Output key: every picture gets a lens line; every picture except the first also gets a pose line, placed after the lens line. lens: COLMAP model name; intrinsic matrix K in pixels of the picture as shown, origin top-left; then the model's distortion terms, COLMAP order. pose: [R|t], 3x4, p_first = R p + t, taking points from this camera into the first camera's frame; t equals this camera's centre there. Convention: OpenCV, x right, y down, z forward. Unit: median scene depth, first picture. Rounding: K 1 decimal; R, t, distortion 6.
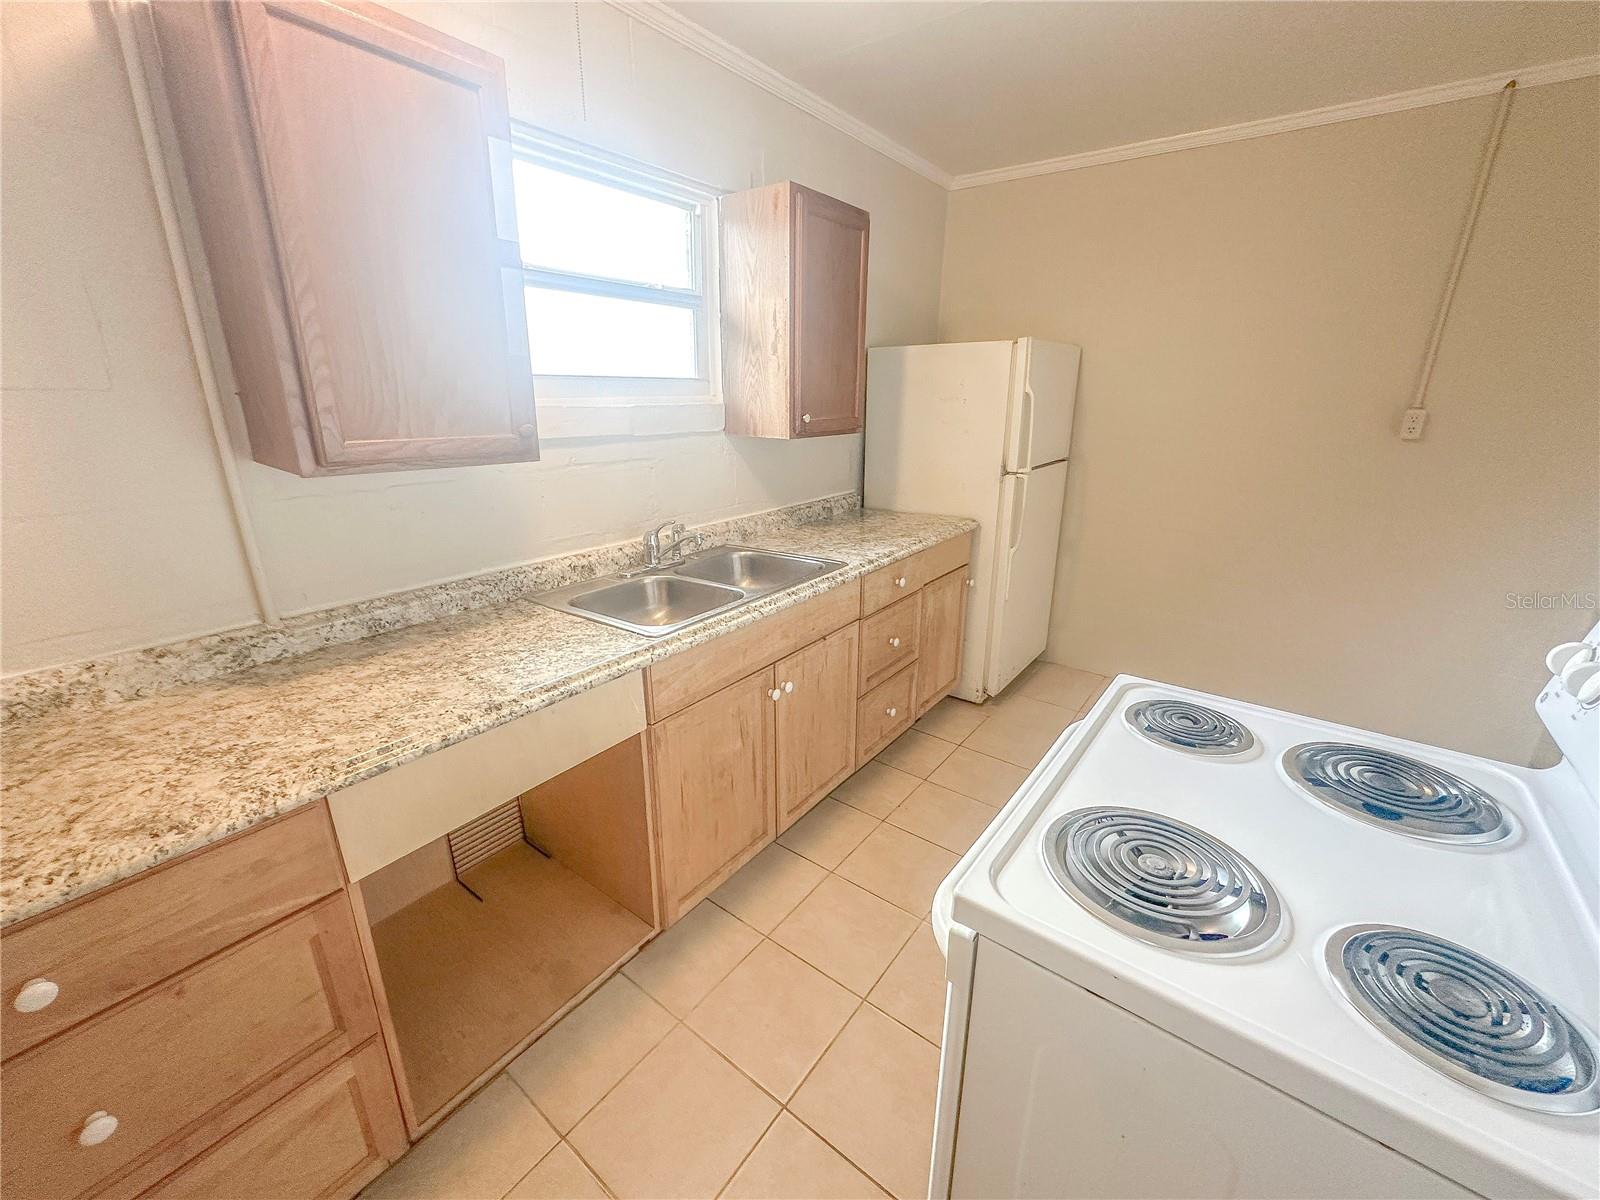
lens RADIAL K [[640.4, 0, 800.0], [0, 640.4, 600.0], [0, 0, 1]] dist [-0.001124, -0.000229]
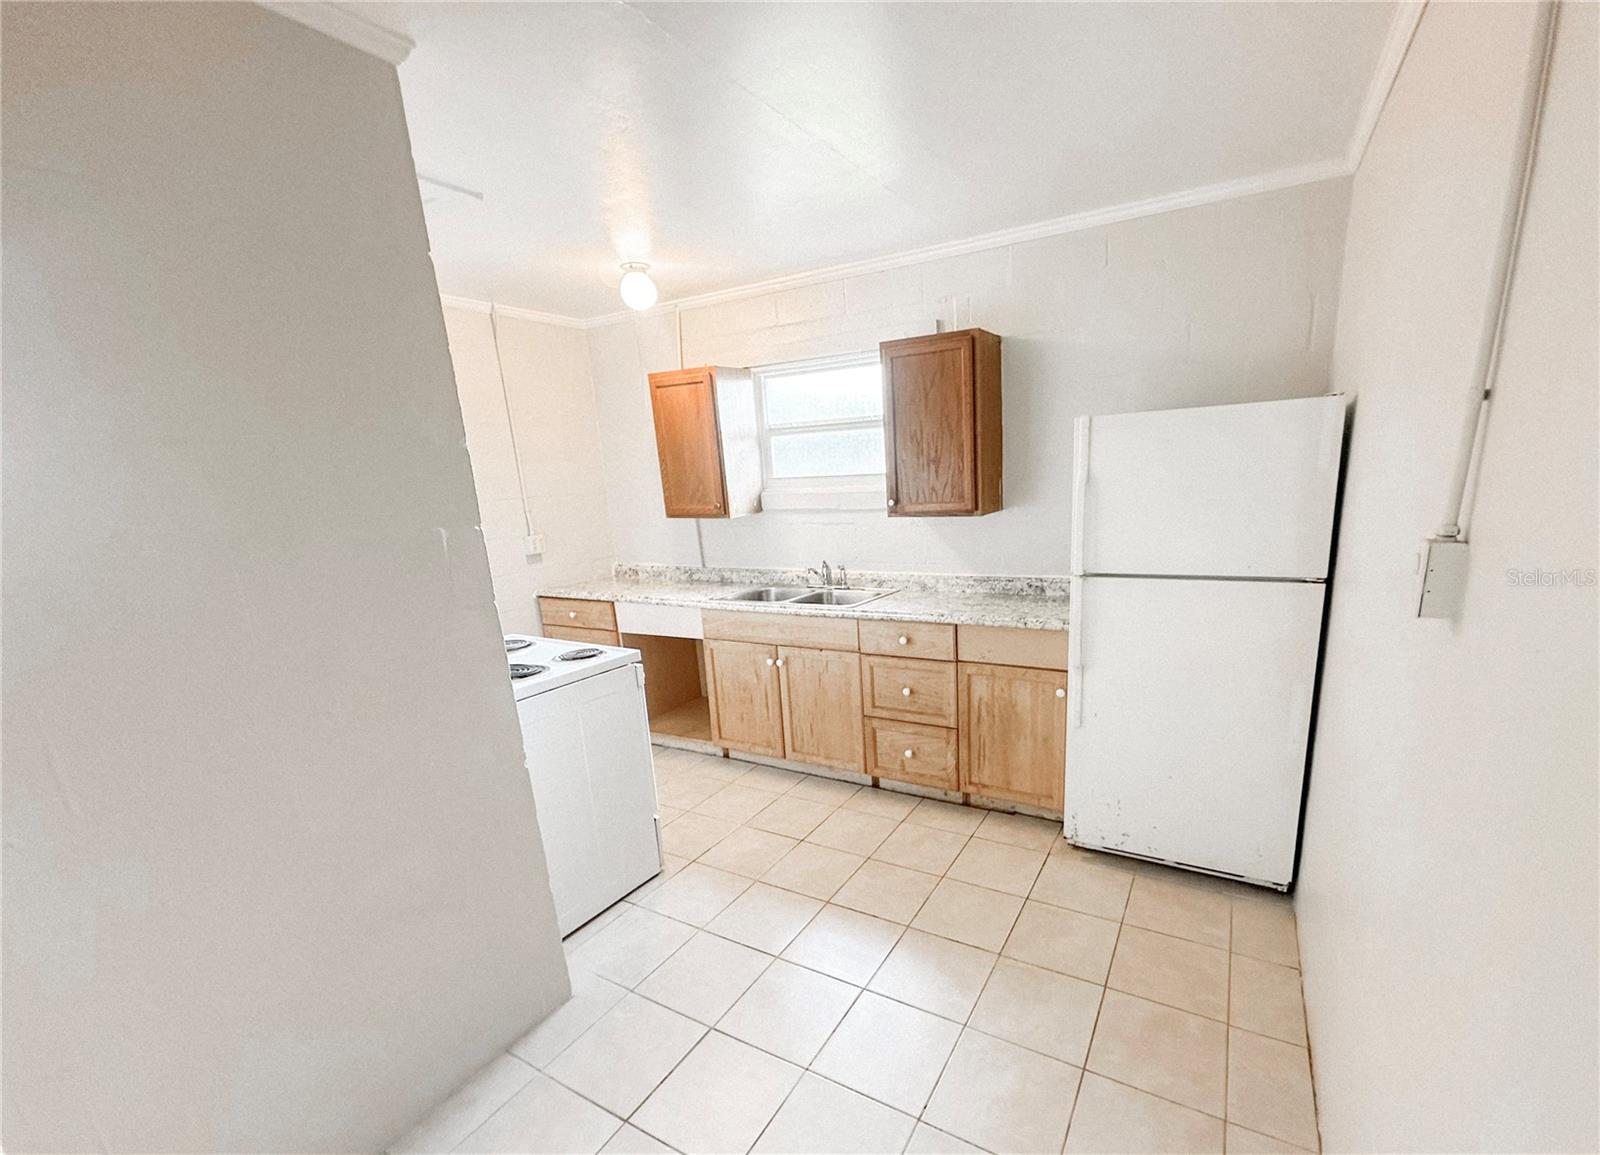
lens RADIAL K [[711.6, 0, 800.8], [0, 711.6, 631.9], [0, 0, 1]] dist [-0.000200, -0.000038]
pose [[0.105164, 0.221408, -0.969494, 1.751690], [-0.257878, 0.947623, 0.188440, -0.300114], [0.960437, 0.230194, 0.156752, 0.740374]]
